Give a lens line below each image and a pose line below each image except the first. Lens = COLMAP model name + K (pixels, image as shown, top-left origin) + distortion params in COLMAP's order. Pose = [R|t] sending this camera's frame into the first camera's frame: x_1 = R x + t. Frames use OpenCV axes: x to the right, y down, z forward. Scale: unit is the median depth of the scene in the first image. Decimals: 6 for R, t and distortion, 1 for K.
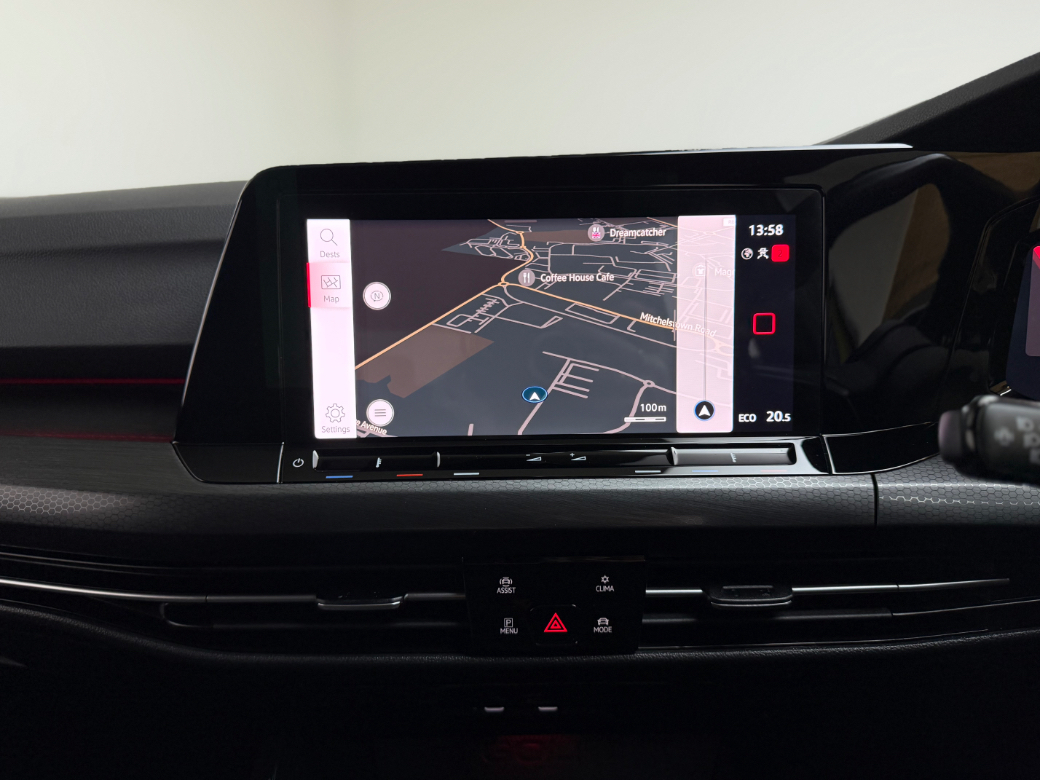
lens RADIAL K [[753.4, 0, 494.8], [0, 753.4, 398.5], [0, 0, 1]] dist [0.102530, -0.227872]
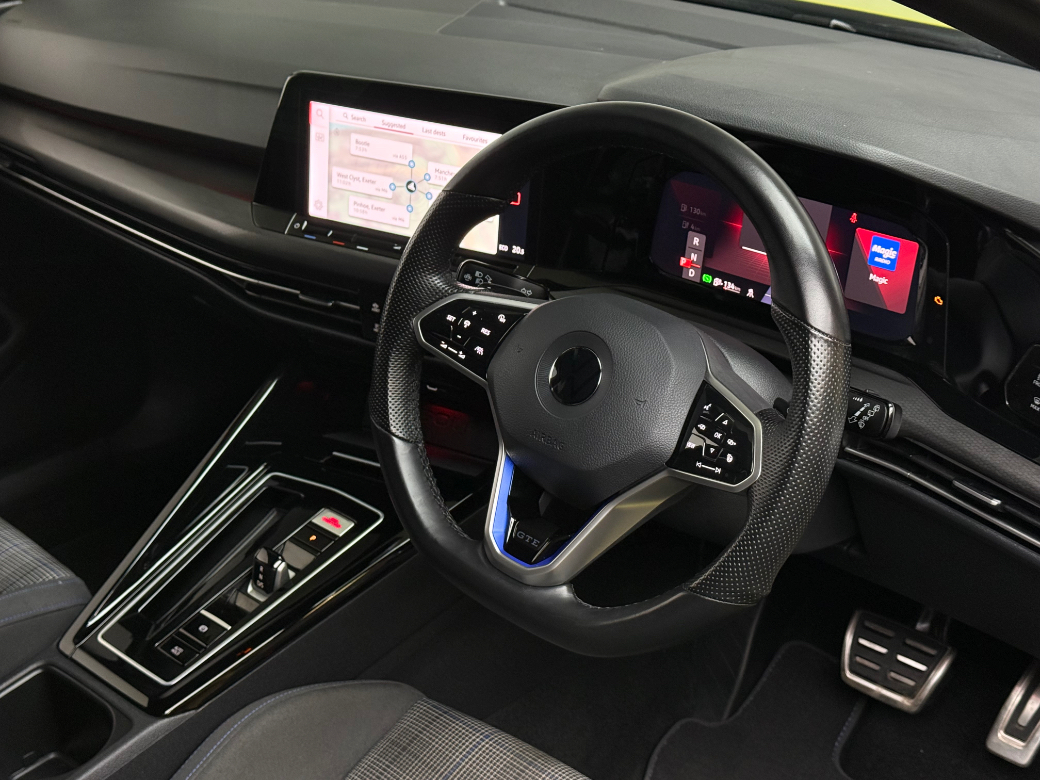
lens RADIAL K [[1438.6, 0, 520.0], [0, 1438.6, 390.0], [0, 0, 1]] dist [0.164844, -0.018881]
pose [[0.869576, 0.237348, -0.433017, 1.980800], [-0.121124, 0.952642, 0.278930, -0.629427], [0.478714, -0.190103, 0.857143, -2.043726]]
